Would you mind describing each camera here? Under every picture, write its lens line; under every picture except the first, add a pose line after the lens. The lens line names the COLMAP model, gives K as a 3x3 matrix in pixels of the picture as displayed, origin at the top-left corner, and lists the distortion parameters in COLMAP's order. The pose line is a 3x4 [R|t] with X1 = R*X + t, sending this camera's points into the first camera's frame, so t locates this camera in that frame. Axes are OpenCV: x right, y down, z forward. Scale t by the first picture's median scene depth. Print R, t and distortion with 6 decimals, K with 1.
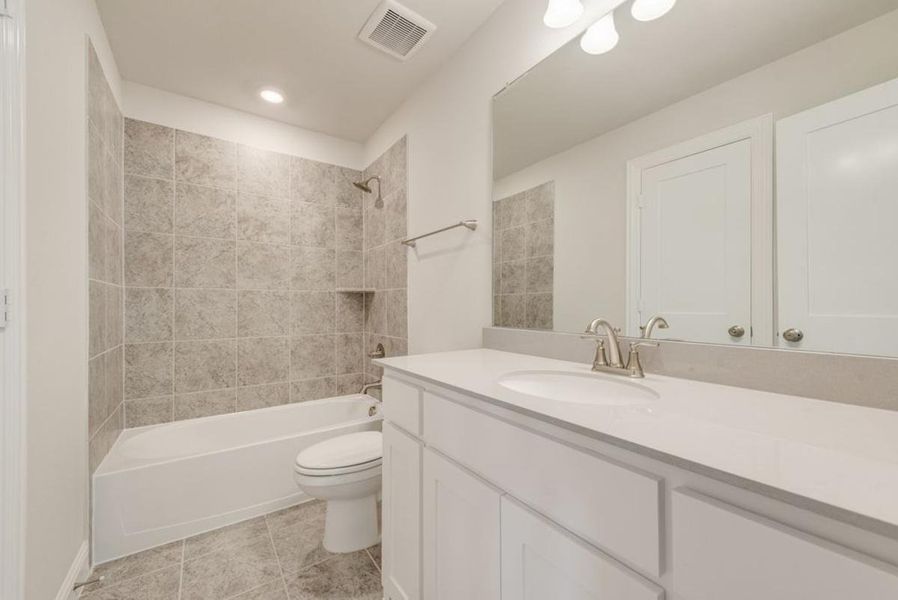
lens RADIAL K [[356.9, 0, 446.6], [0, 356.9, 303.0], [0, 0, 1]] dist [0.019842, -0.006146]
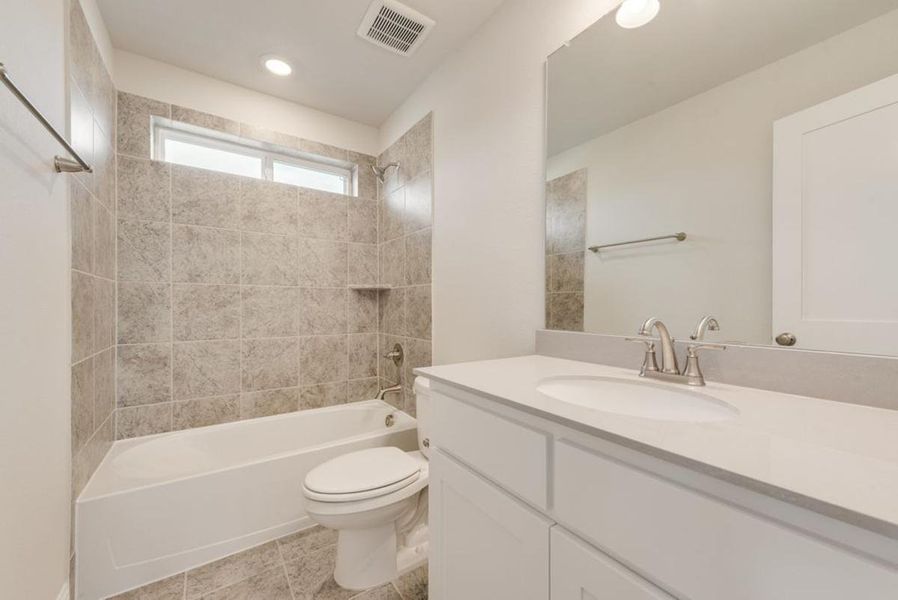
lens RADIAL K [[355.2, 0, 449.3], [0, 355.2, 303.7], [0, 0, 1]] dist [0.021556, -0.006465]
pose [[0.999953, 0.002739, 0.009323, -0.081124], [-0.002820, 0.999959, 0.008602, -0.000712], [-0.009299, -0.008628, 0.999920, 0.111687]]
